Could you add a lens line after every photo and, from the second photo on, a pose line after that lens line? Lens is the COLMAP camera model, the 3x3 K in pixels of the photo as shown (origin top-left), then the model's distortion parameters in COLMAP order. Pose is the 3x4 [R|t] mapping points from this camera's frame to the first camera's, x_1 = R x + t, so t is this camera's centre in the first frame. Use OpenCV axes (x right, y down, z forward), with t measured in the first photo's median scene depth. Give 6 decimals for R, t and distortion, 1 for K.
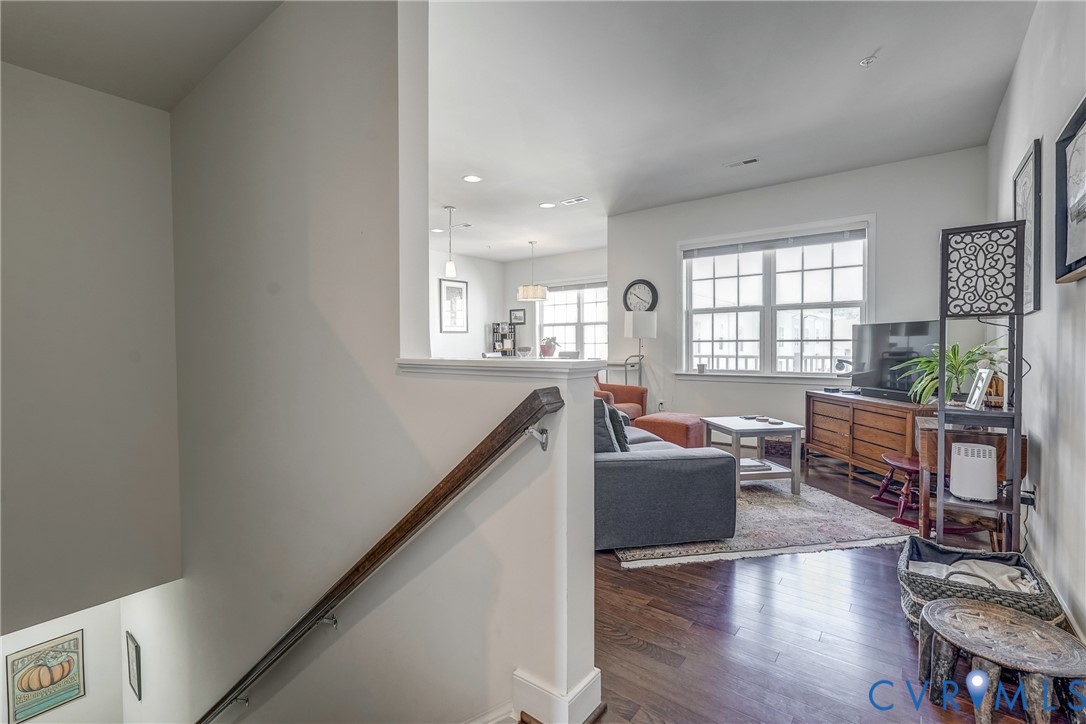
lens RADIAL K [[477.5, 0, 547.9], [0, 477.5, 356.0], [0, 0, 1]] dist [0.001968, 0.000343]
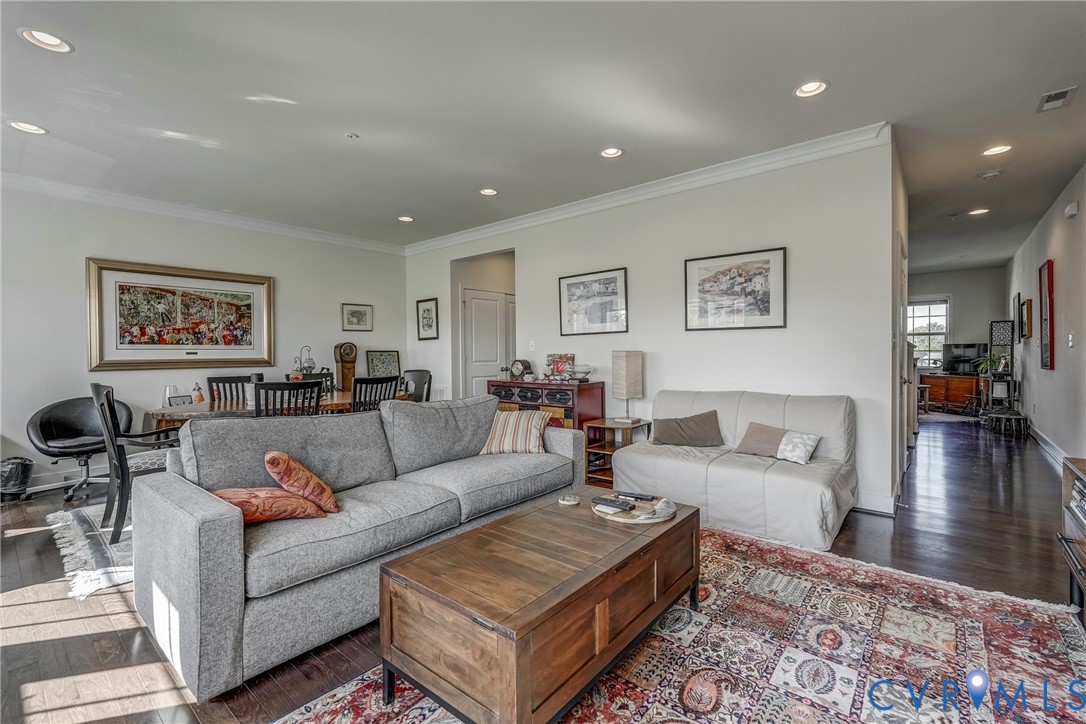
lens RADIAL K [[477.5, 0, 546.6], [0, 477.5, 358.3], [0, 0, 1]] dist [0.001968, 0.000343]
pose [[0.999720, 0.006048, -0.022887, -2.299586], [-0.006203, 0.999958, -0.006710, 0.053463], [0.022845, 0.006850, 0.999716, -2.521055]]
